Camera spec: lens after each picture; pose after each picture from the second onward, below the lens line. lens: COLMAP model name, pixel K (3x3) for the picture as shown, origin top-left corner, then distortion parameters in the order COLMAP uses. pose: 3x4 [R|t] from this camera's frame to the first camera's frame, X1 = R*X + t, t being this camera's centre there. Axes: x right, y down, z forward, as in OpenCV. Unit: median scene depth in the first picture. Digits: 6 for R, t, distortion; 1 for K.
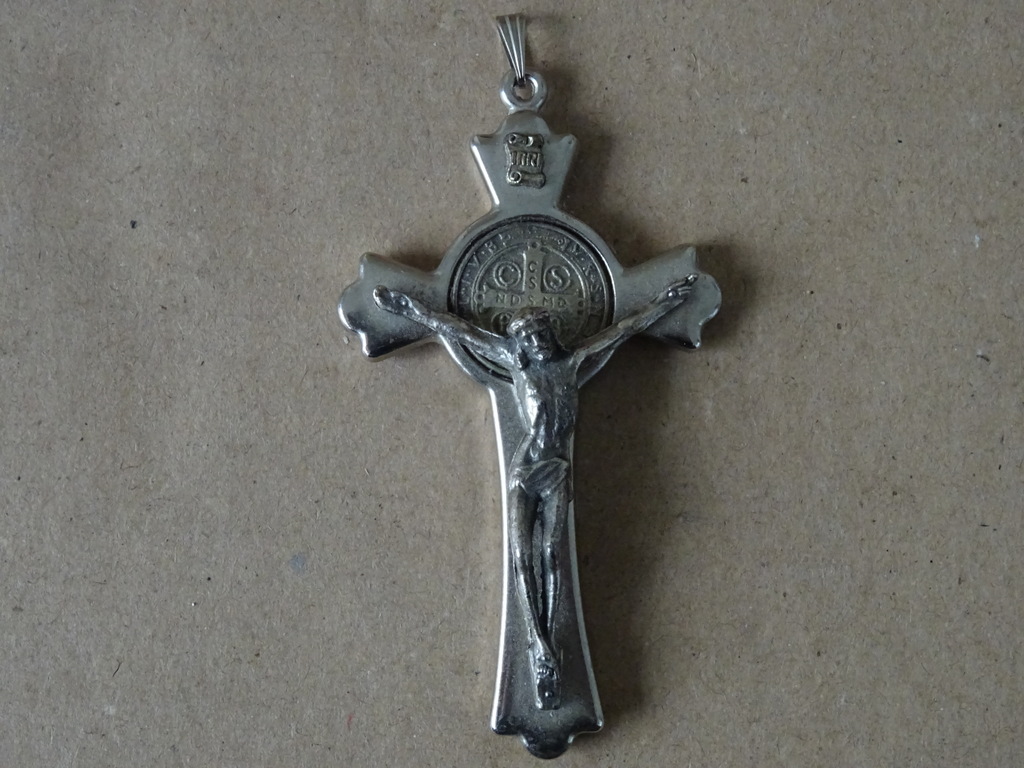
lens RADIAL K [[1845.8, 0, 512.0], [0, 1845.8, 384.0], [0, 0, 1]] dist [-0.143647, -0.088350]
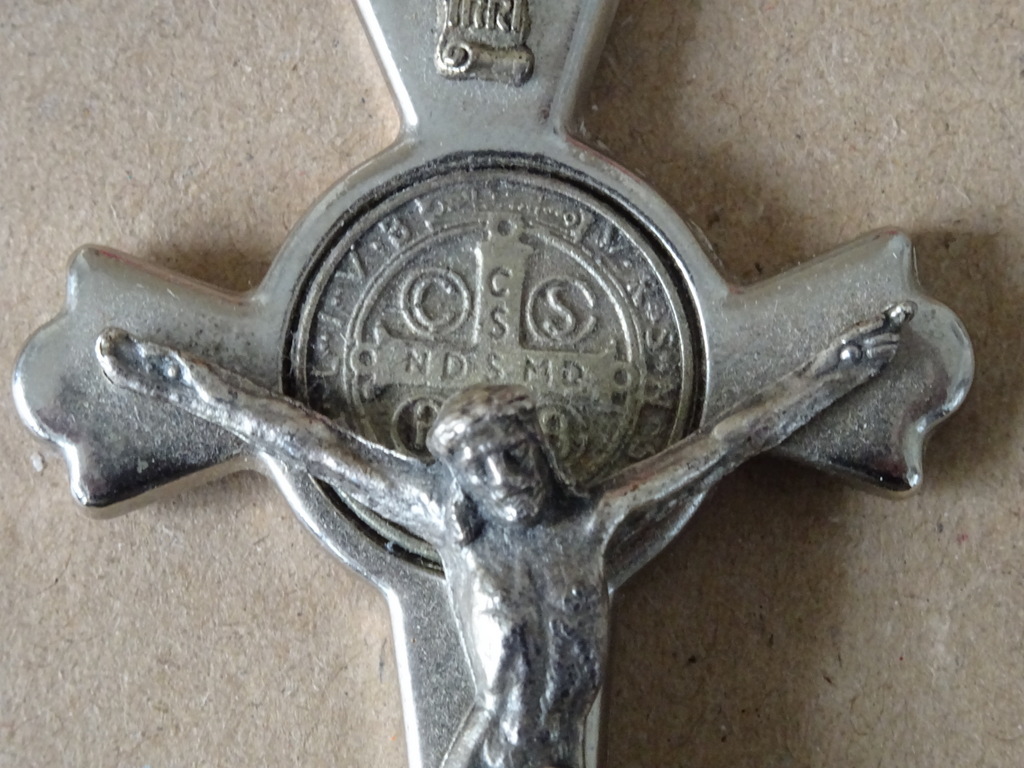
lens RADIAL K [[3655.5, 0, 512.0], [0, 3655.5, 384.0], [0, 0, 1]] dist [-0.708576, -0.277367]
pose [[0.999726, 0.006963, -0.022358, 0.031650], [-0.007742, 0.999359, -0.034947, -0.014377], [0.022100, 0.035111, 0.999139, 0.218238]]
